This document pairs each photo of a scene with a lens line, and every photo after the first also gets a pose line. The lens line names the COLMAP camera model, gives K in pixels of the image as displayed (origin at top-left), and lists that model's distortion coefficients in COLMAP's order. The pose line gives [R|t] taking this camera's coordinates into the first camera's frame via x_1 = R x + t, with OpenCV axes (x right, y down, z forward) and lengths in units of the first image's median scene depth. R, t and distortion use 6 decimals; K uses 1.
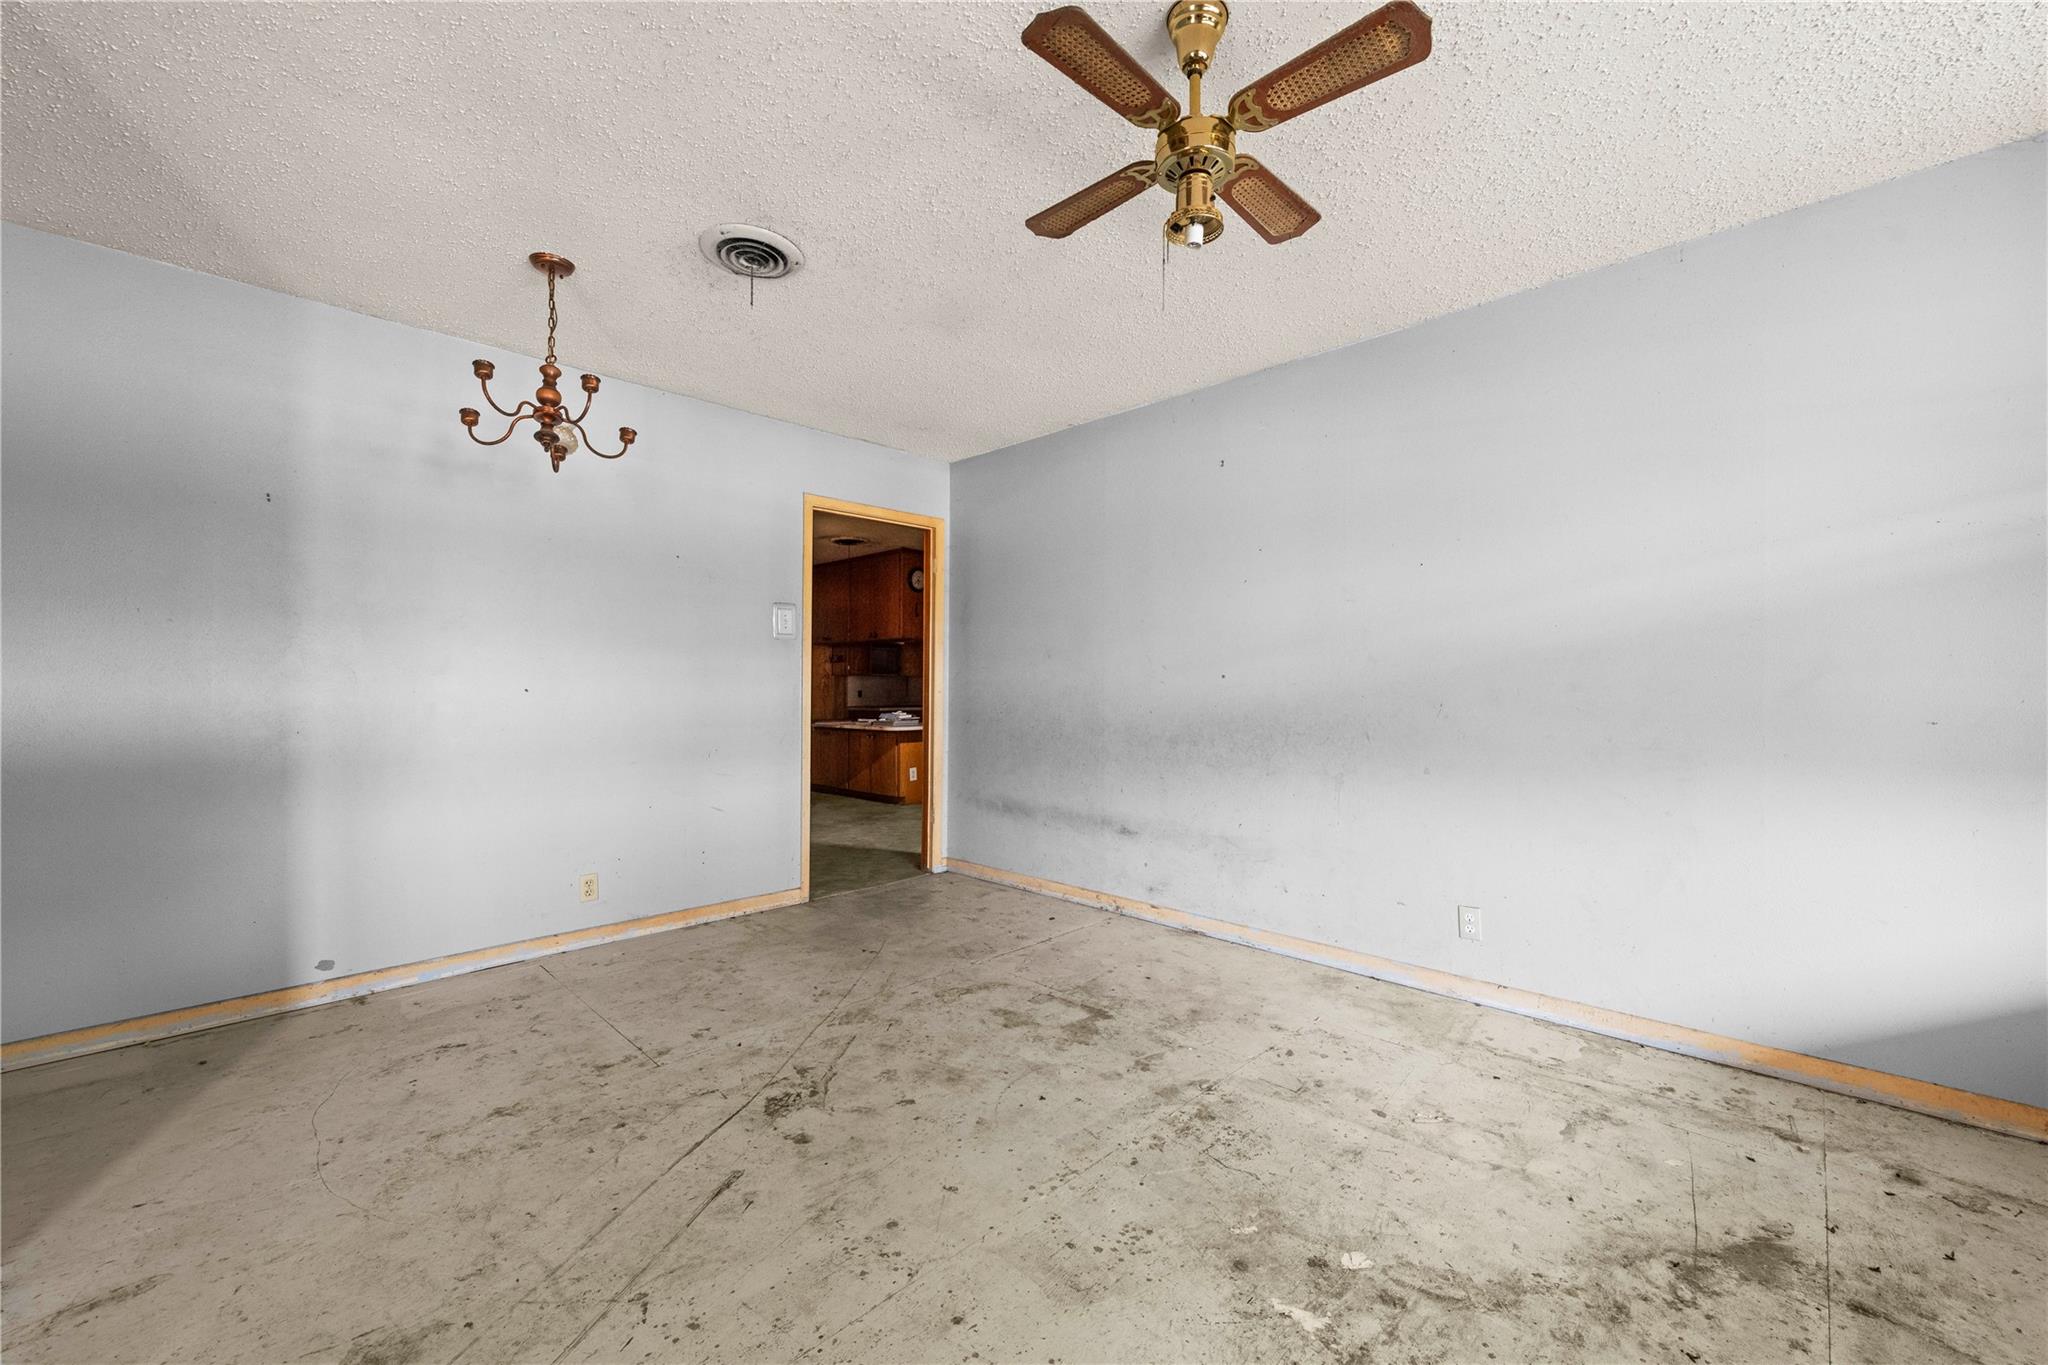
lens RADIAL K [[826.1, 0, 1038.3], [0, 826.1, 687.1], [0, 0, 1]] dist [0.003140, -0.001035]
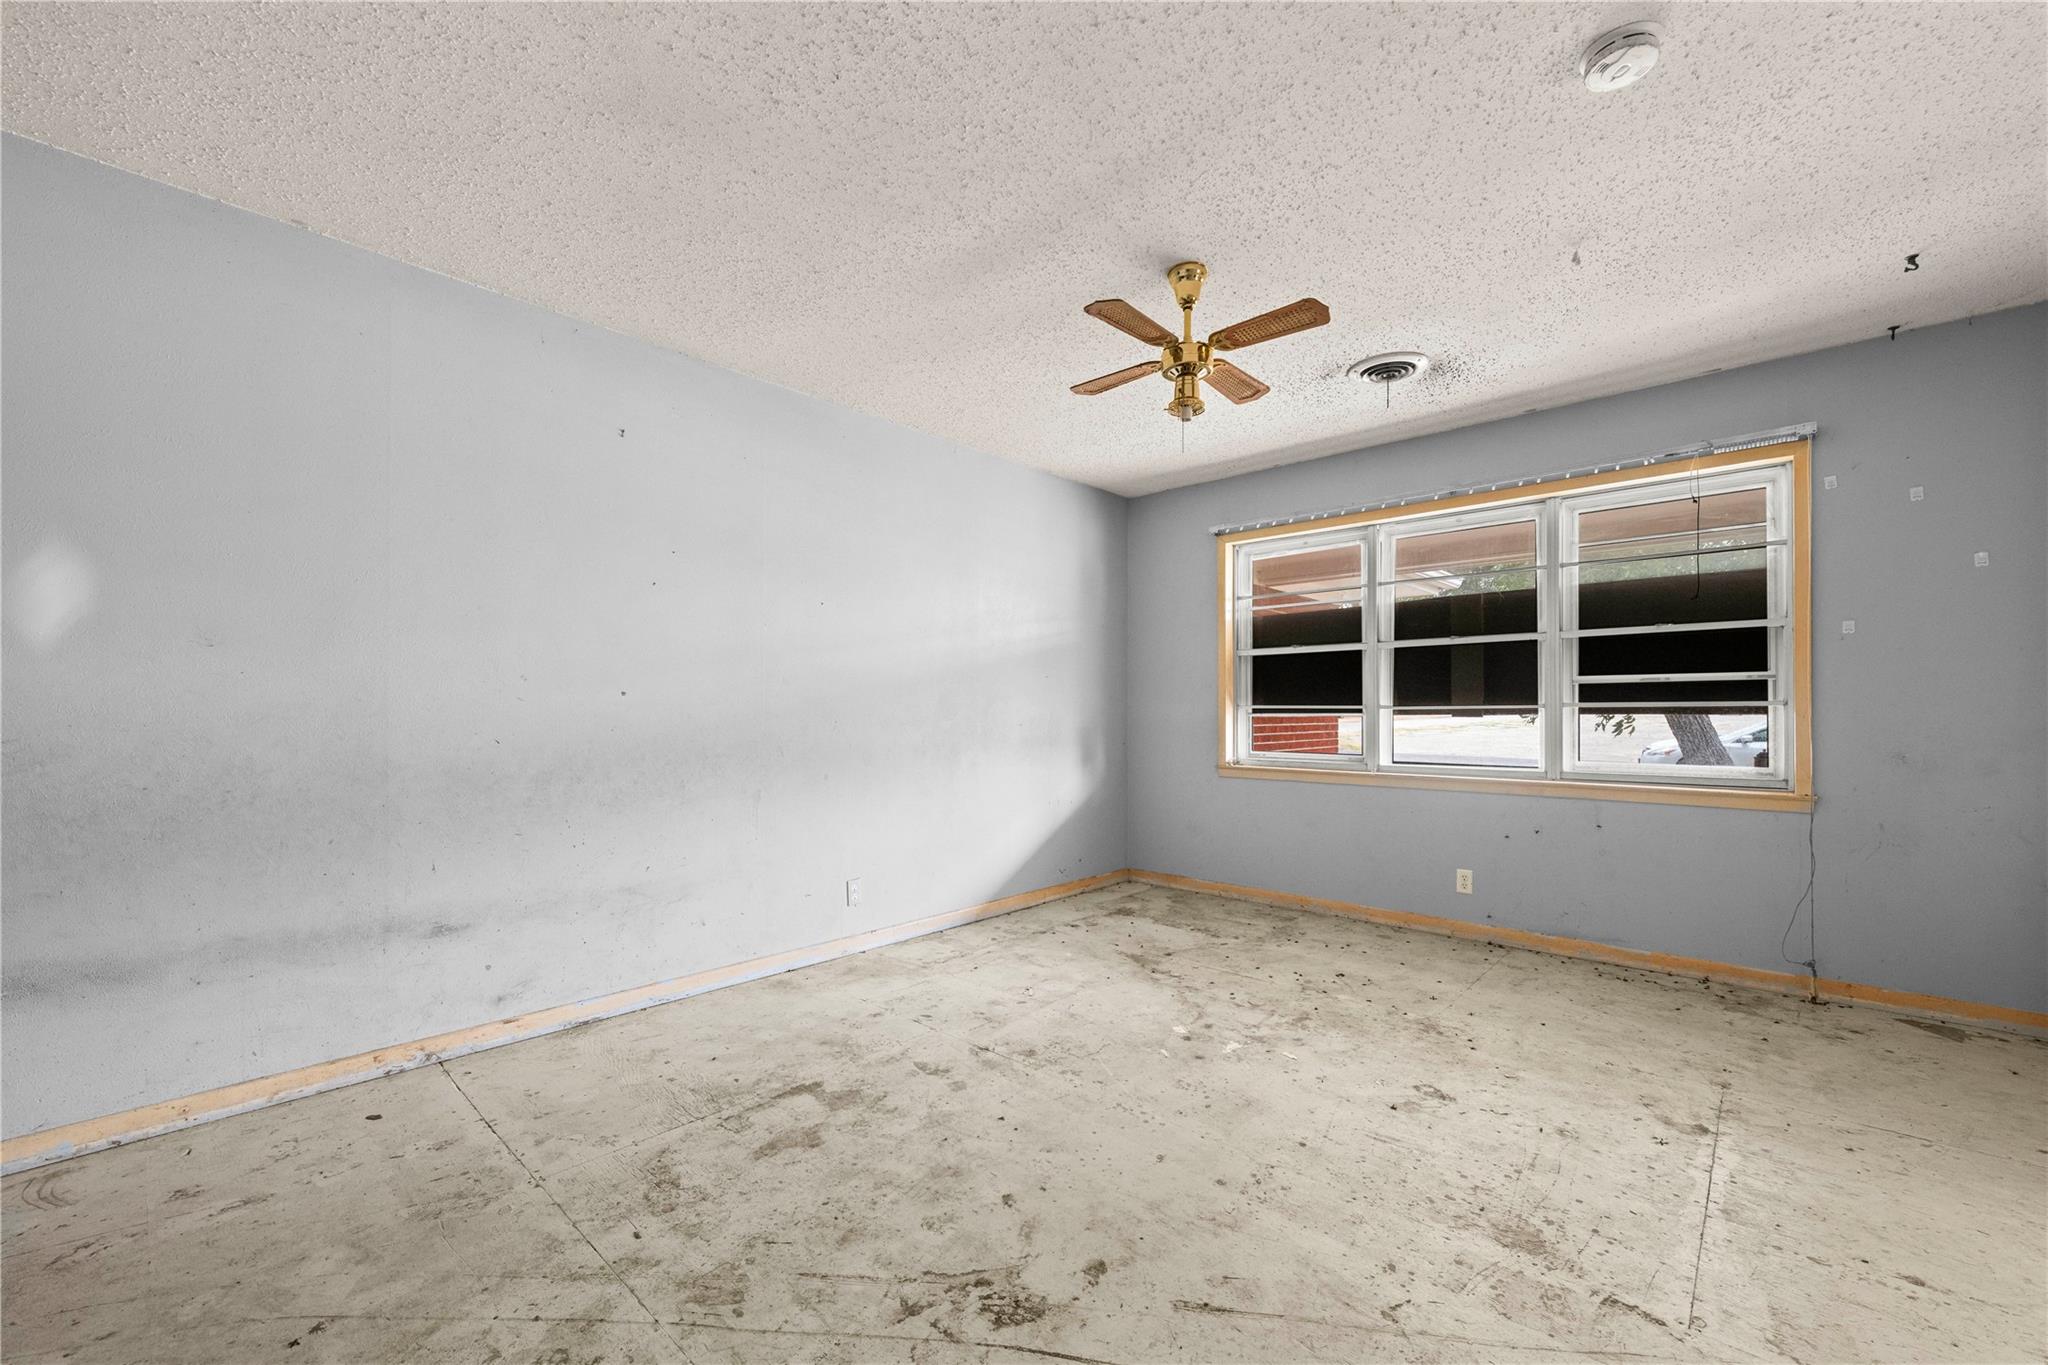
lens RADIAL K [[826.1, 0, 1037.2], [0, 826.1, 690.7], [0, 0, 1]] dist [0.003140, -0.001035]
pose [[-0.050810, 0.022581, 0.998453, -0.924575], [-0.002559, 0.999738, -0.022740, 0.000482], [-0.998705, -0.003710, -0.050739, 0.923226]]
